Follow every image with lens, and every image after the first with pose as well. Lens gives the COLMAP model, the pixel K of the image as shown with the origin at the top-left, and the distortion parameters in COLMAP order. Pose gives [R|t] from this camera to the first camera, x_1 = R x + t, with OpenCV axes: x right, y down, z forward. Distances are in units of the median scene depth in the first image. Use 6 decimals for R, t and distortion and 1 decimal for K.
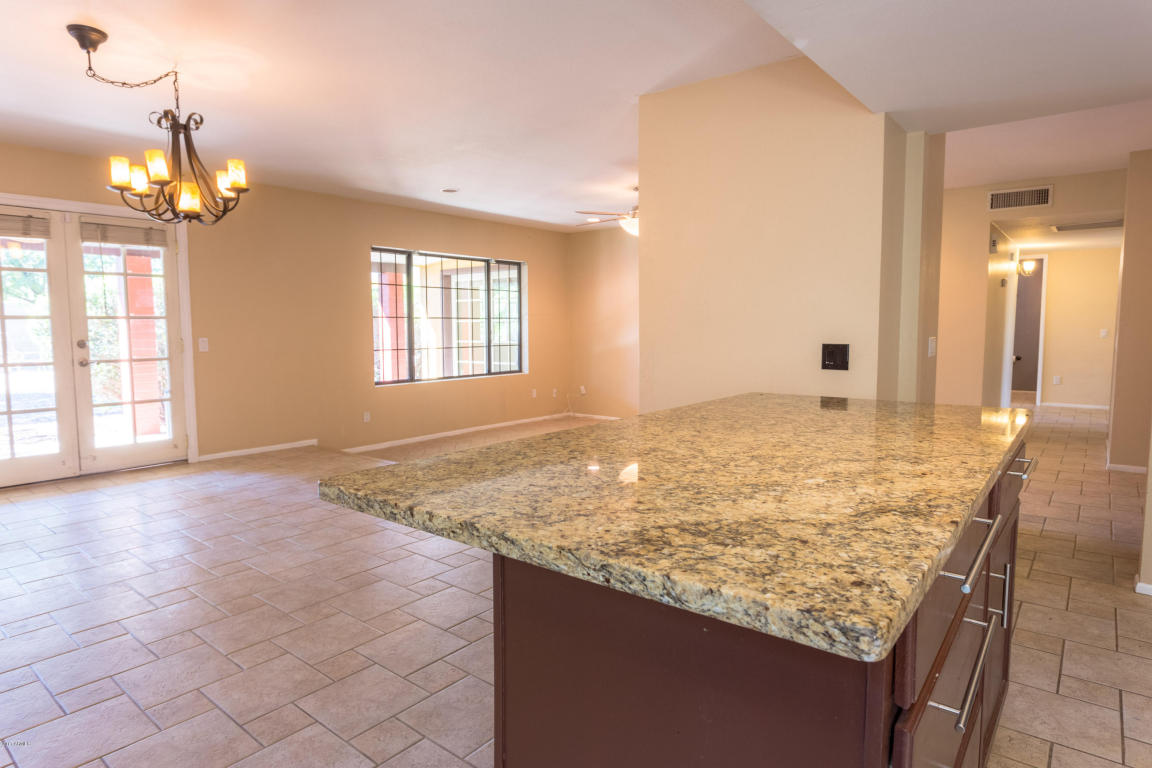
lens RADIAL K [[658.5, 0, 557.8], [0, 658.5, 381.4], [0, 0, 1]] dist [-0.003021, 0.000679]
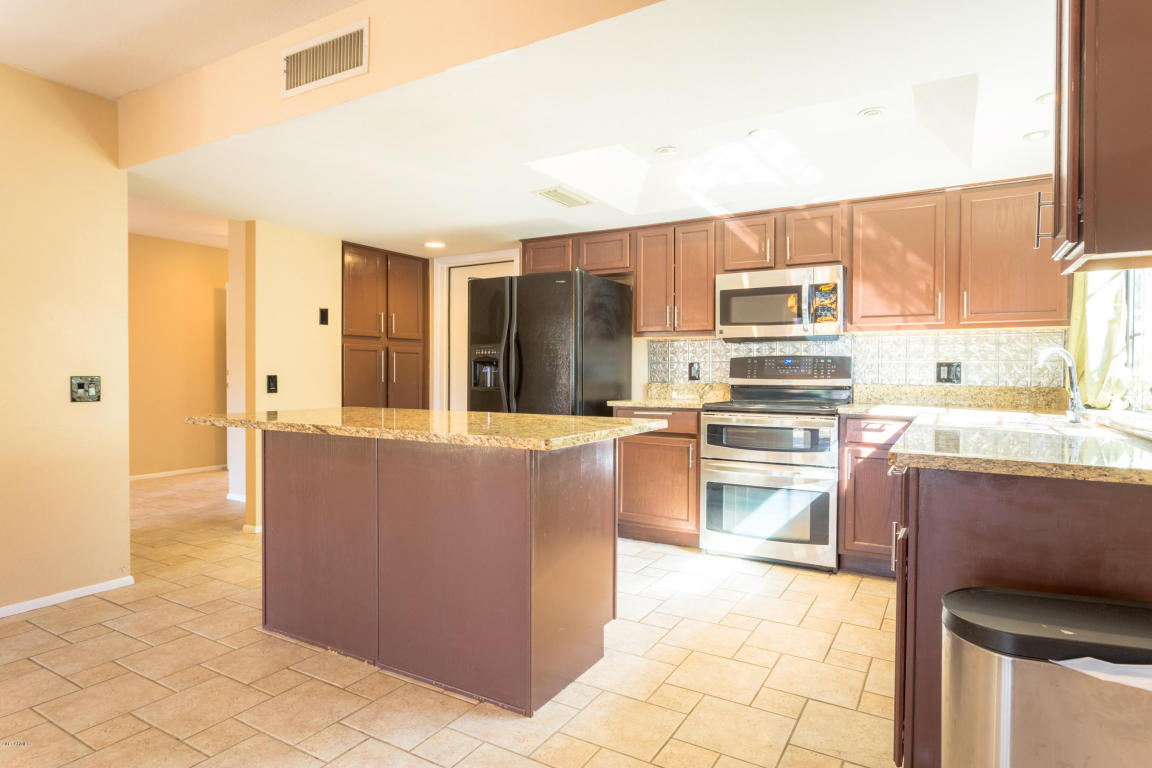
lens RADIAL K [[648.7, 0, 573.4], [0, 648.7, 381.3], [0, 0, 1]] dist [-0.005449, 0.001005]
pose [[-0.155687, -0.013400, 0.987716, -0.418411], [0.084393, 0.996072, 0.026816, -0.007606], [-0.984195, 0.087531, -0.153944, 0.251392]]
